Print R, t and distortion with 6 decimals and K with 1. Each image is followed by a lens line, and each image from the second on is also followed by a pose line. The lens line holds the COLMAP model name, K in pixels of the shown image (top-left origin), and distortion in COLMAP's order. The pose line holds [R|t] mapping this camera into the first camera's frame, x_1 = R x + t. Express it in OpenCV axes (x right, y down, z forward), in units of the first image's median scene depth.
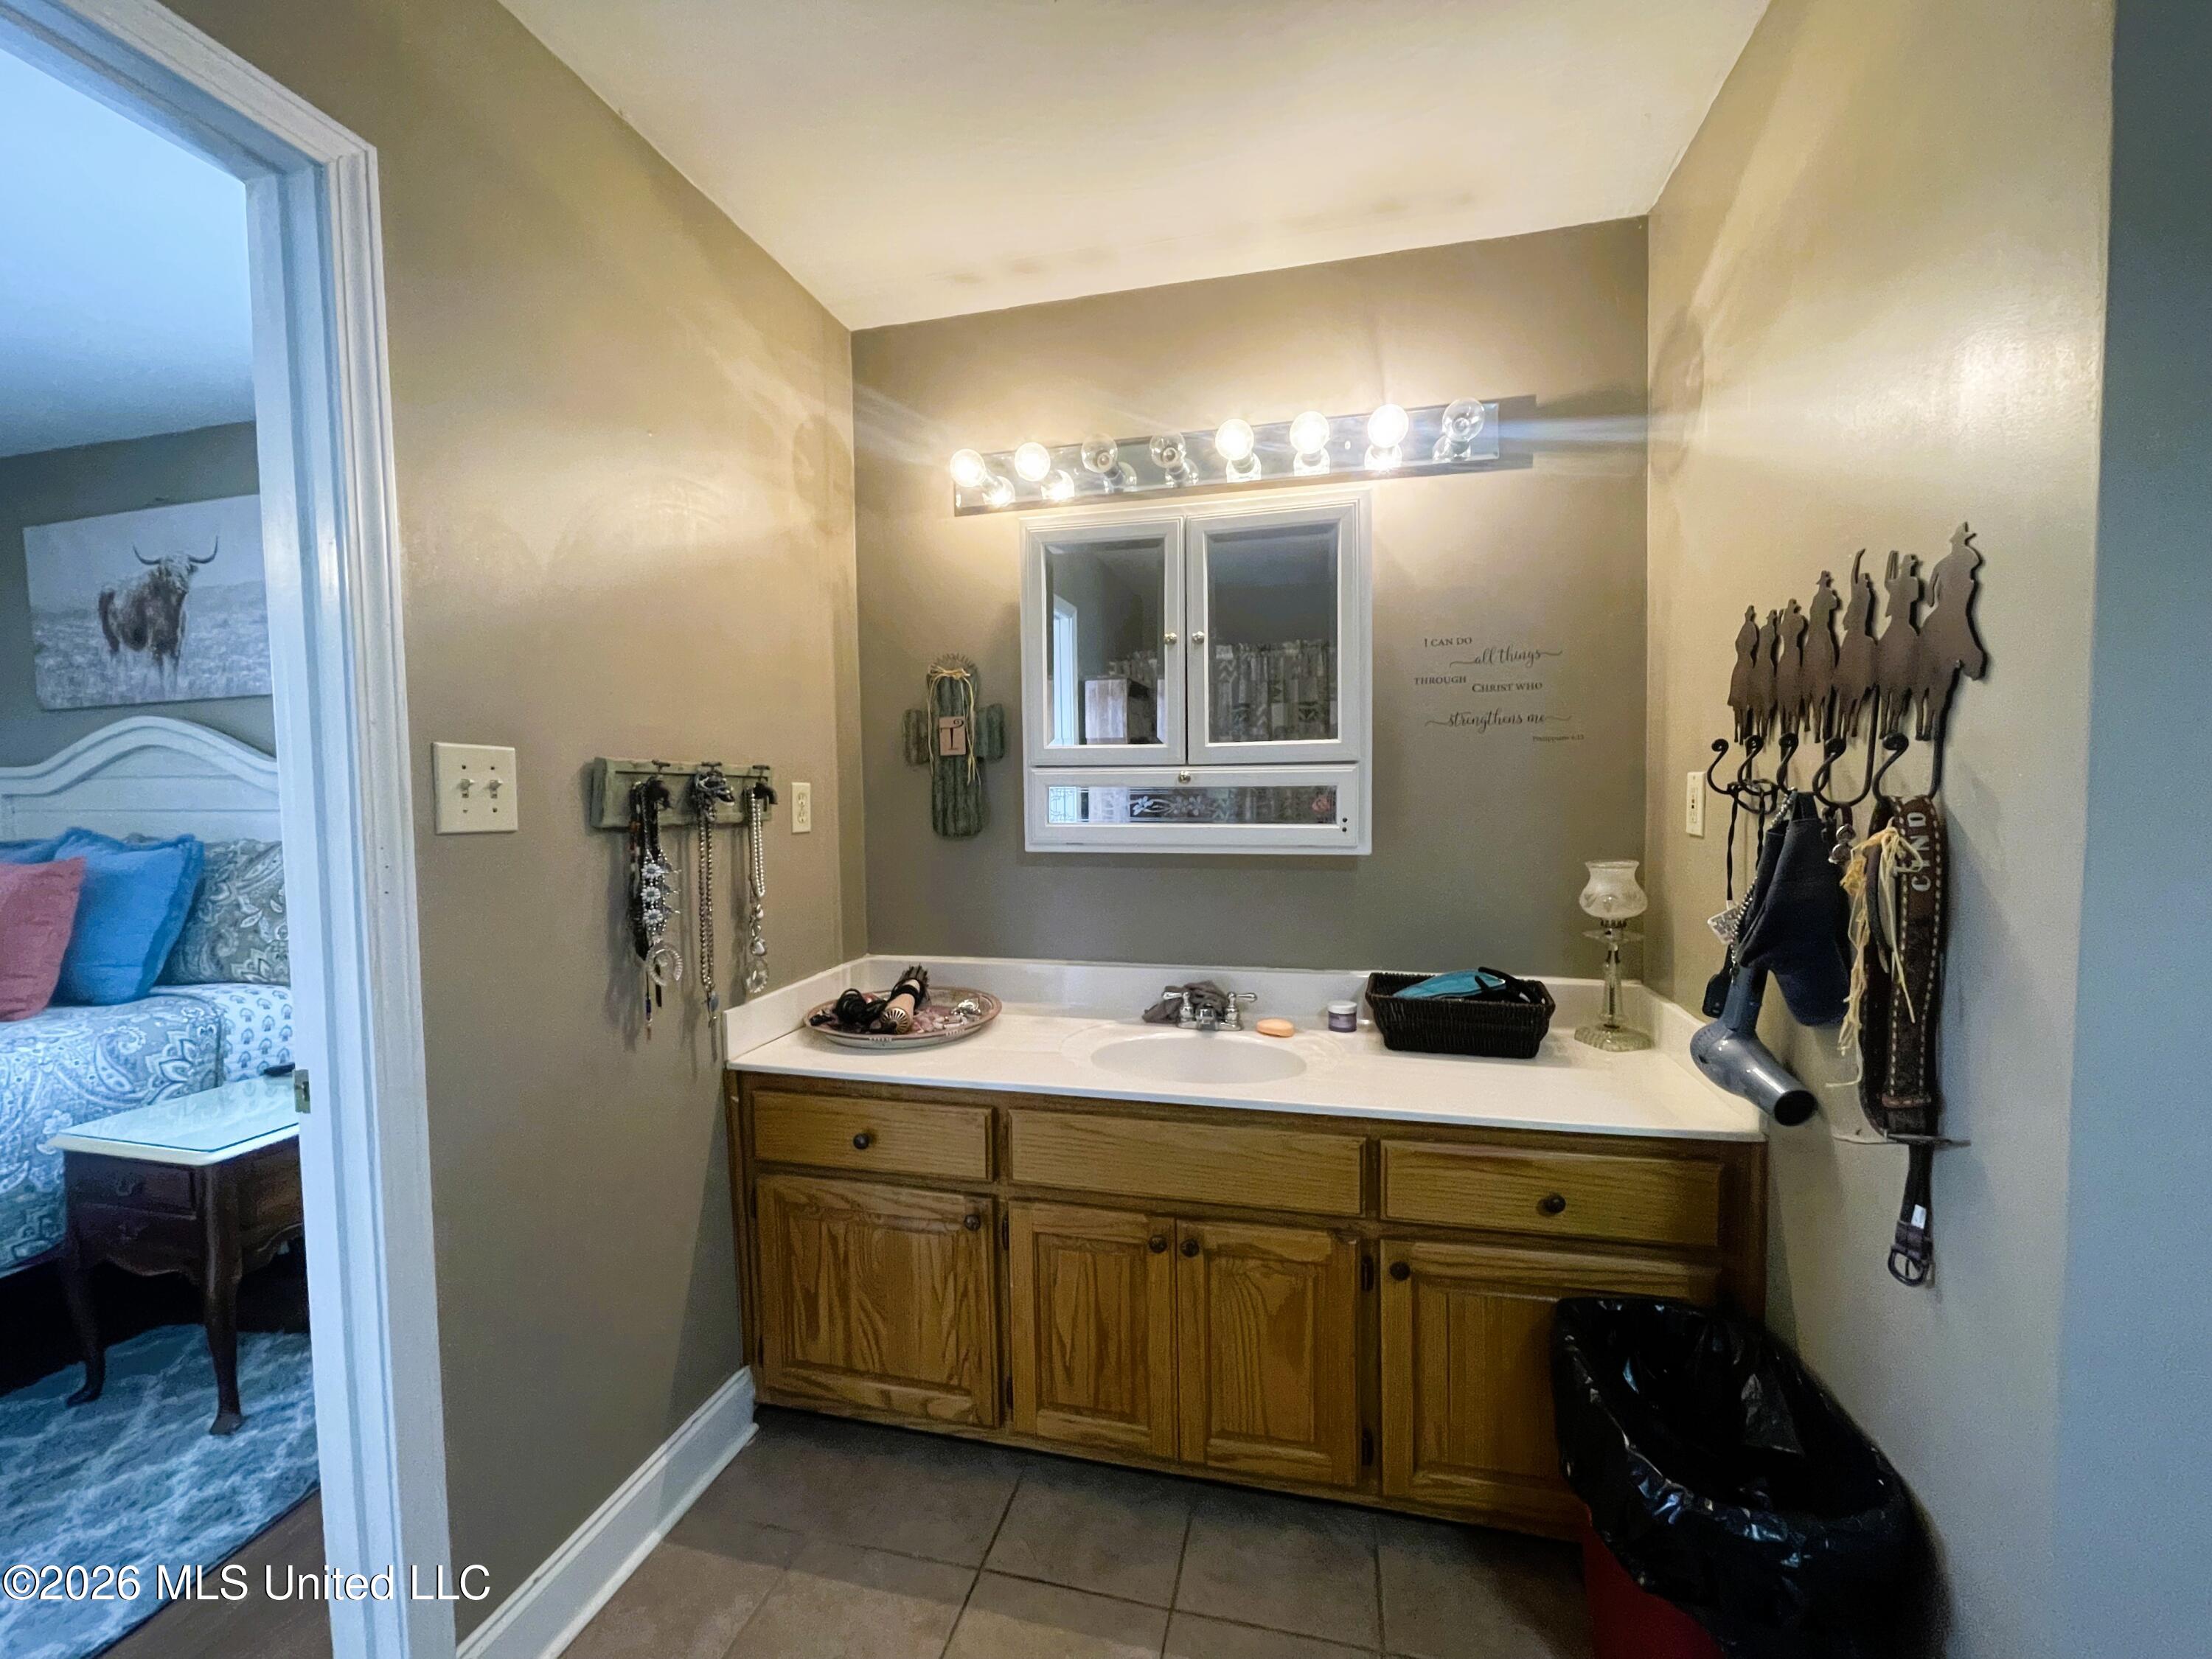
lens RADIAL K [[892.5, 0, 1116.2], [0, 892.5, 826.7], [0, 0, 1]] dist [-0.002787, 0.002000]
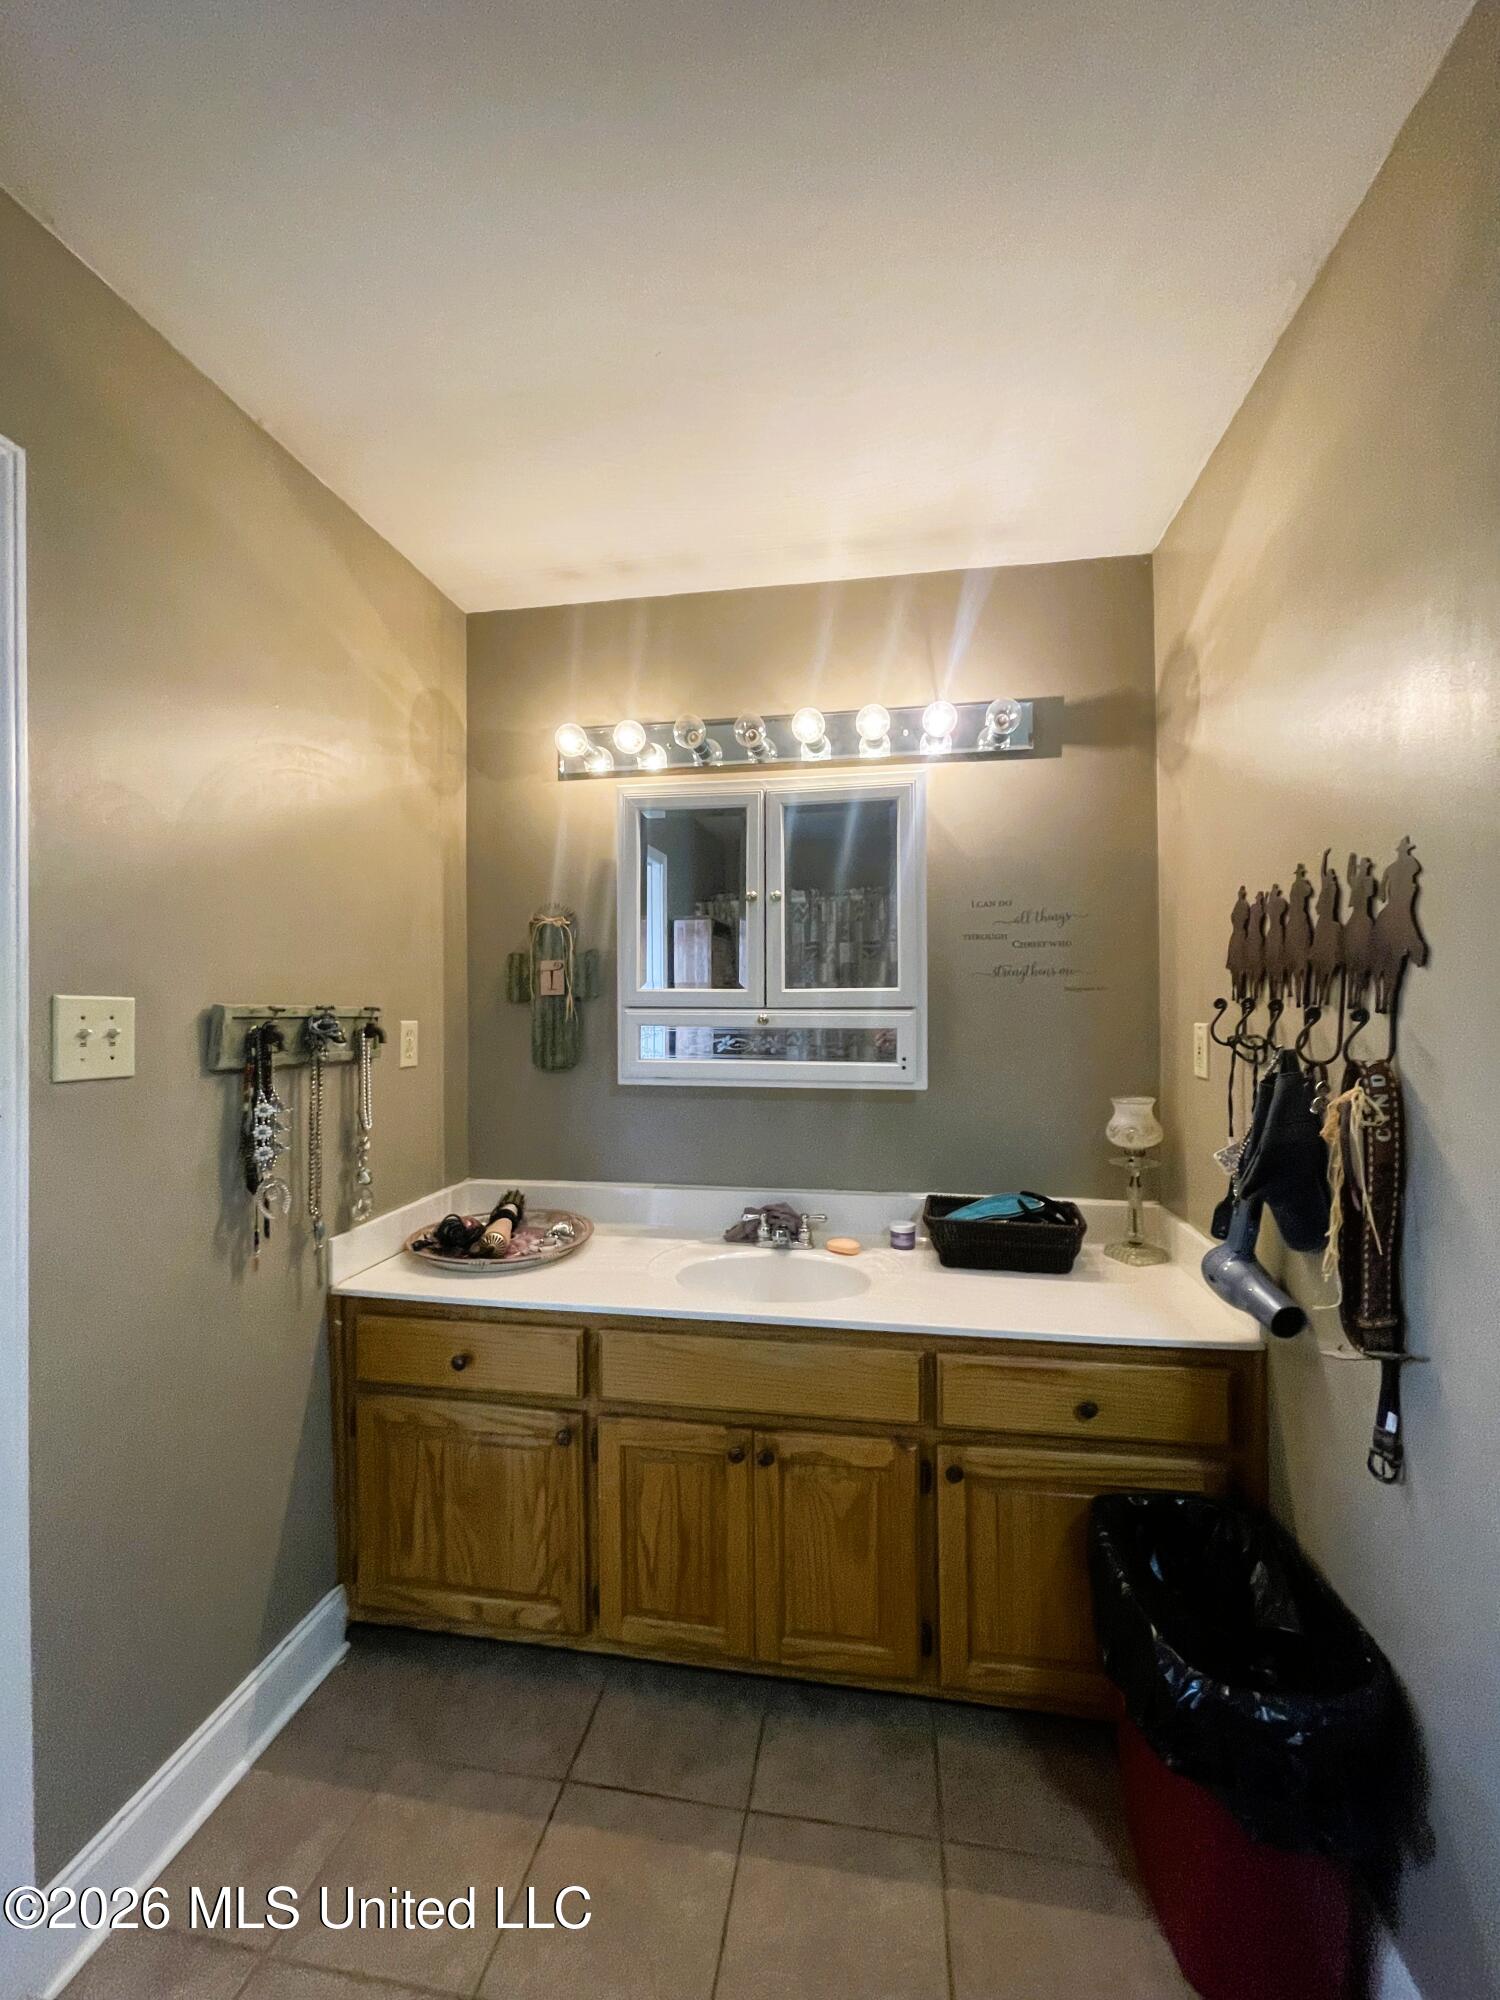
lens RADIAL K [[806.9, 0, 759.6], [0, 806.9, 1003.7], [0, 0, 1]] dist [-0.002787, 0.002000]
pose [[0.997235, 0.009243, 0.073736, -0.002578], [-0.005538, 0.998719, -0.050300, -0.030544], [-0.074106, 0.049753, 0.996008, -0.008294]]
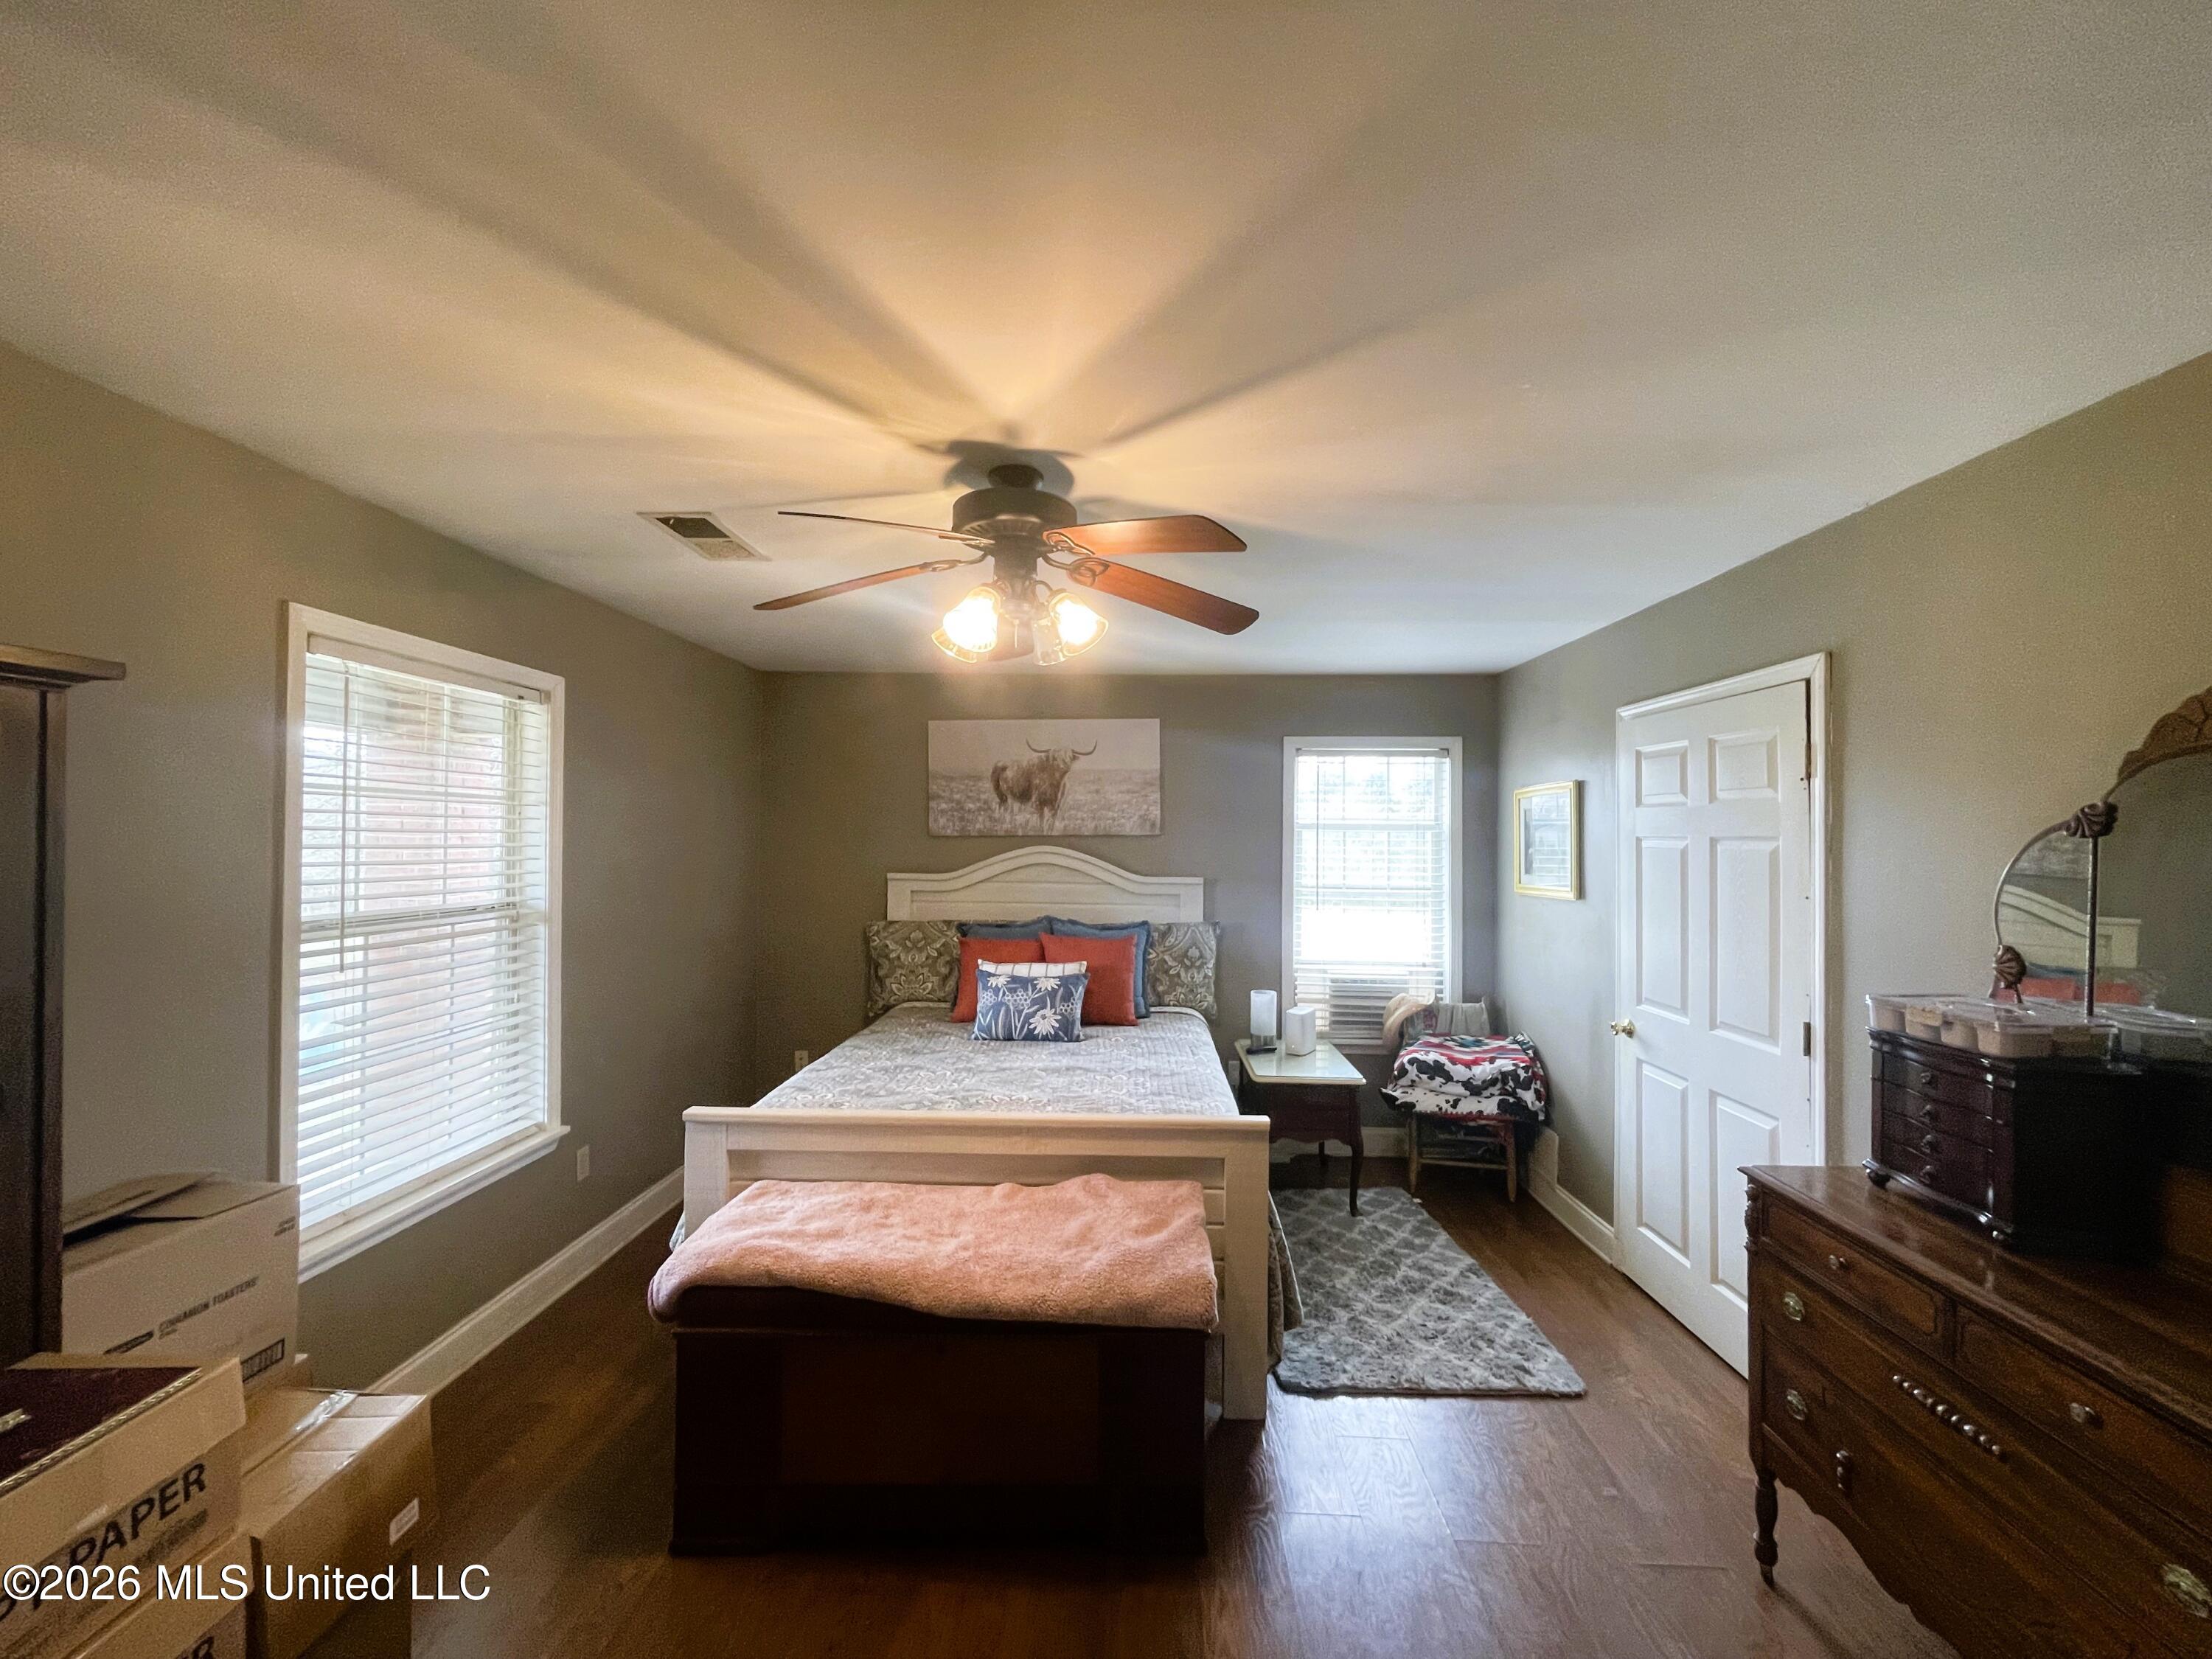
lens RADIAL K [[892.5, 0, 1106.9], [0, 892.5, 823.5], [0, 0, 1]] dist [-0.002787, 0.002000]
pose [[0.982973, 0.026061, 0.181892, -1.262316], [-0.014513, 0.997810, -0.064533, -0.059397], [-0.183176, 0.060795, 0.981199, -0.630823]]
